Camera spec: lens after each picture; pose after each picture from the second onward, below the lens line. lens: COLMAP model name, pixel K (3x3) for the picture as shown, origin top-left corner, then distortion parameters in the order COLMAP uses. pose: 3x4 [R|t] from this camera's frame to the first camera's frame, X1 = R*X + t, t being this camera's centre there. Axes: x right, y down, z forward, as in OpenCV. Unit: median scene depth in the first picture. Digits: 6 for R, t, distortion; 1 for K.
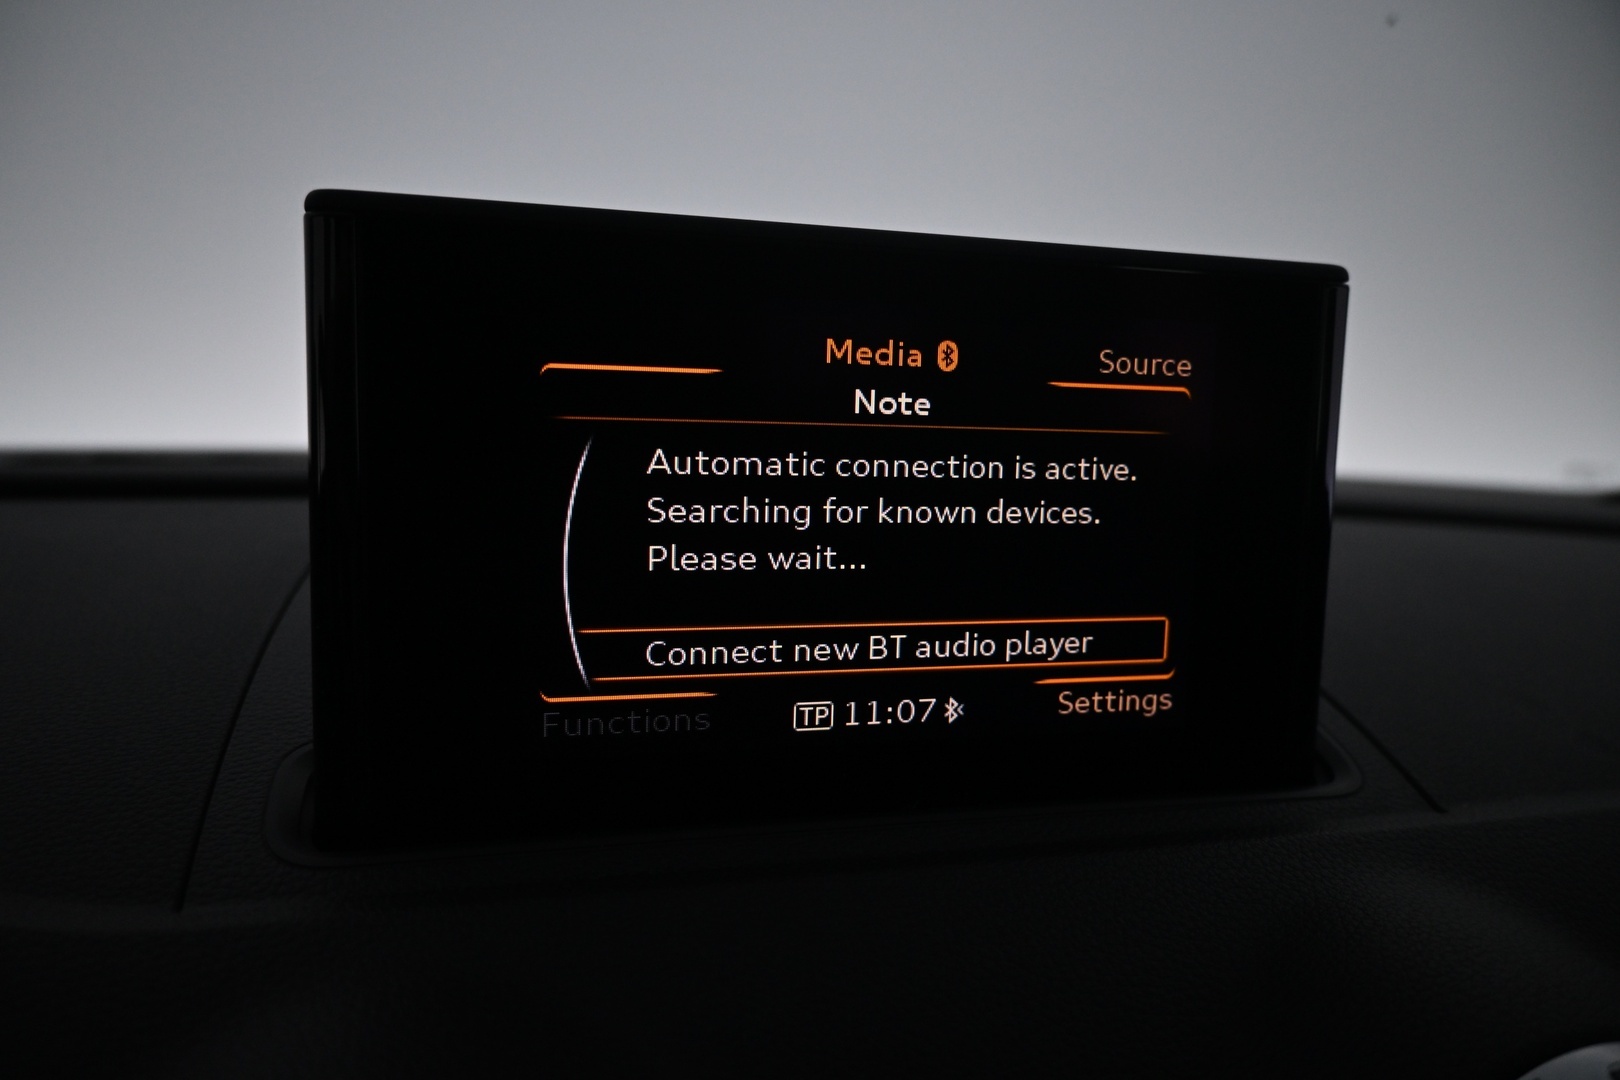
lens RADIAL K [[1077.6, 0, 808.5], [0, 1077.6, 538.6], [0, 0, 1]] dist [0.005304, 0.003096]
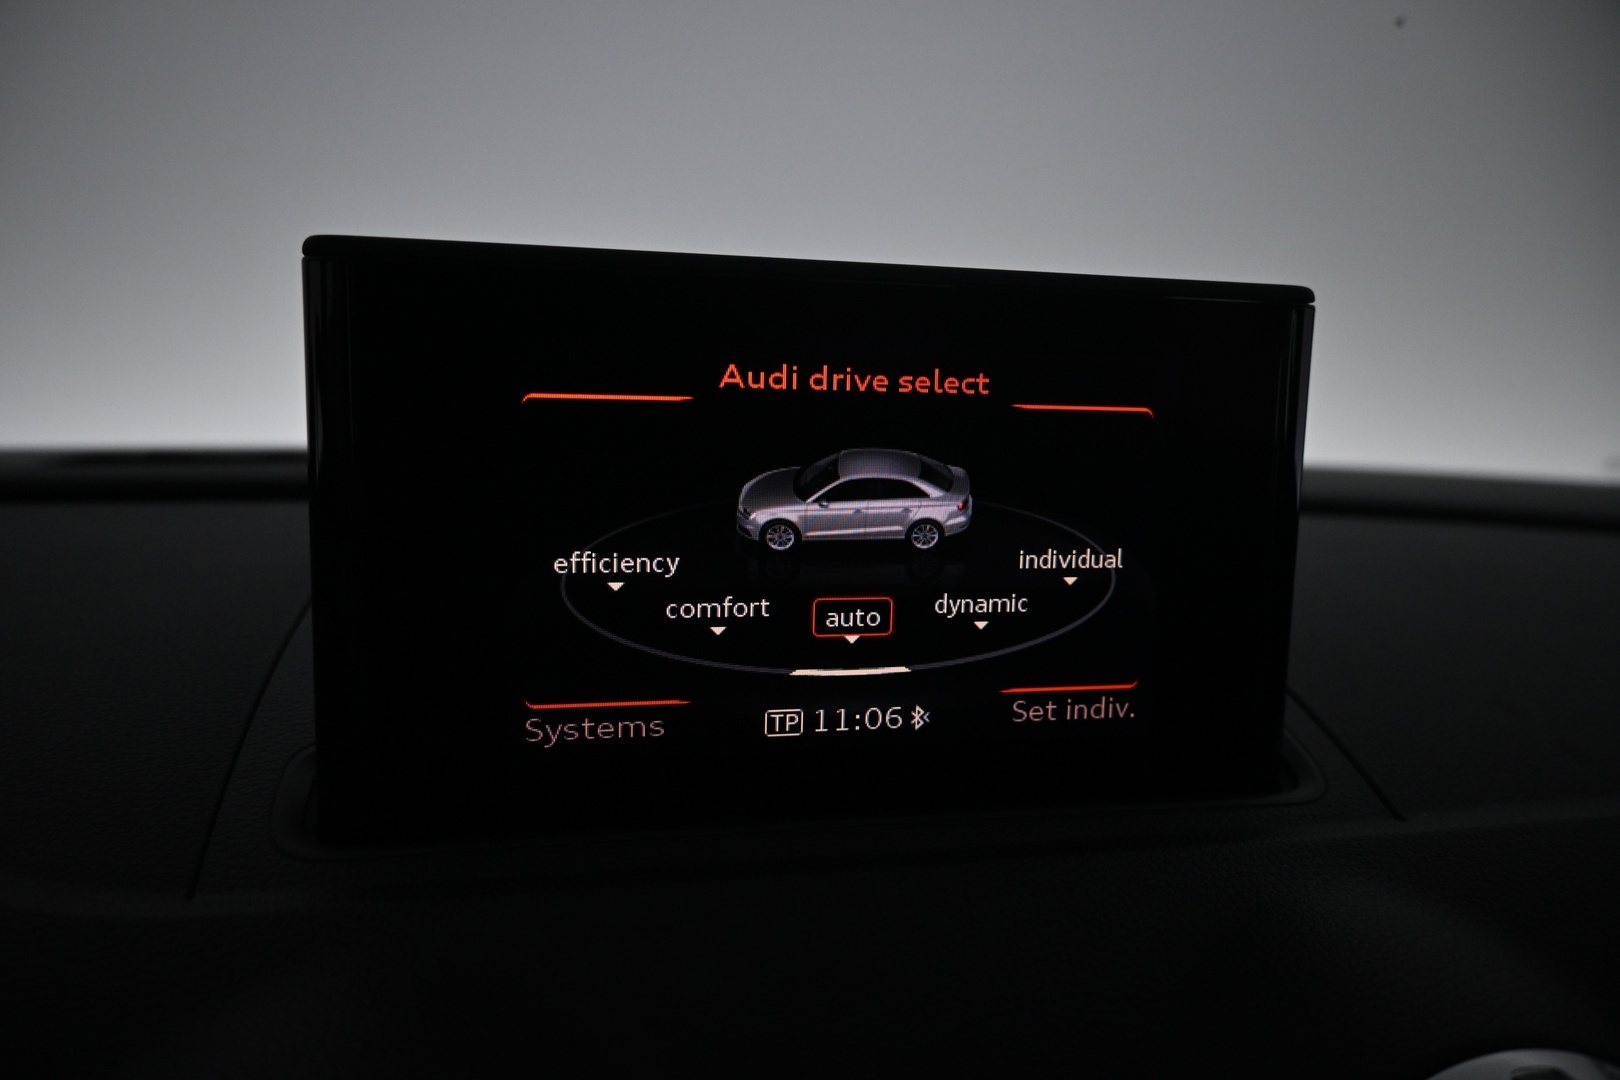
lens RADIAL K [[1077.6, 0, 812.5], [0, 1077.6, 534.3], [0, 0, 1]] dist [0.005304, 0.003096]
pose [[0.998954, 0.001793, -0.045692, 0.080471], [-0.001237, 0.999925, 0.012190, -0.032799], [0.045710, -0.012120, 0.998881, -0.051268]]
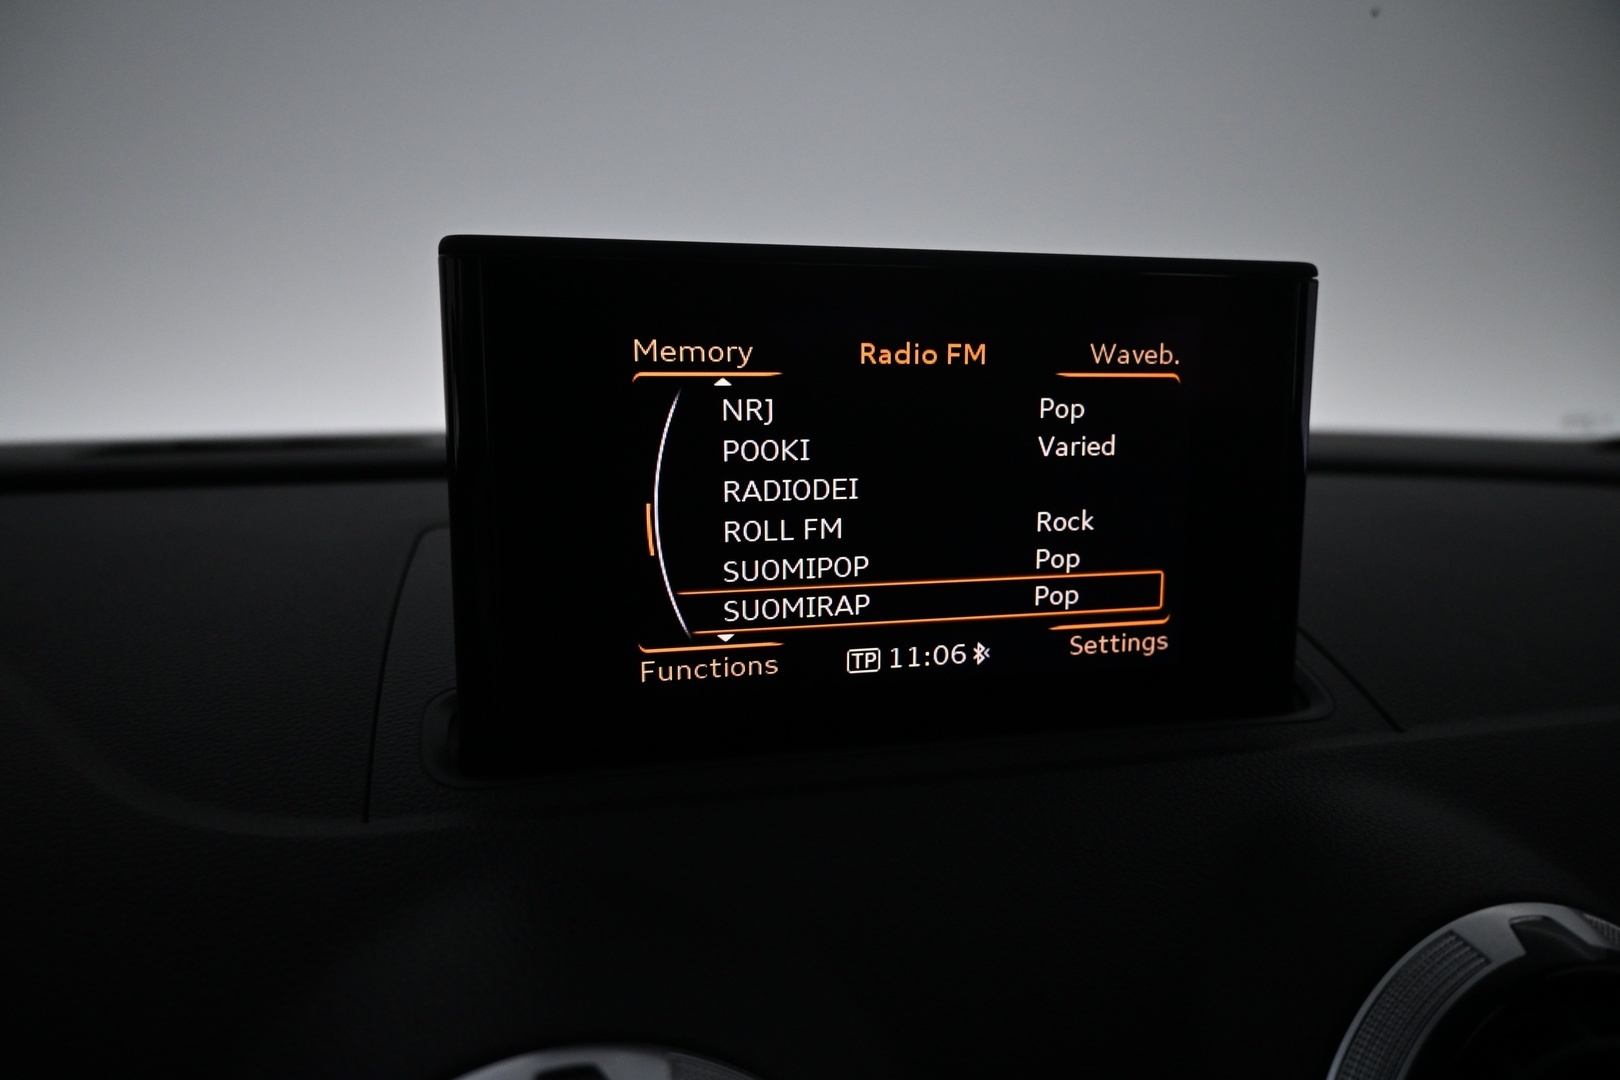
lens RADIAL K [[1077.6, 0, 805.8], [0, 1077.6, 532.7], [0, 0, 1]] dist [0.005304, 0.003096]
pose [[0.999497, -0.023634, -0.021138, -0.030778], [0.024302, 0.999195, 0.031905, -0.016448], [0.020366, -0.032402, 0.999267, -0.189433]]
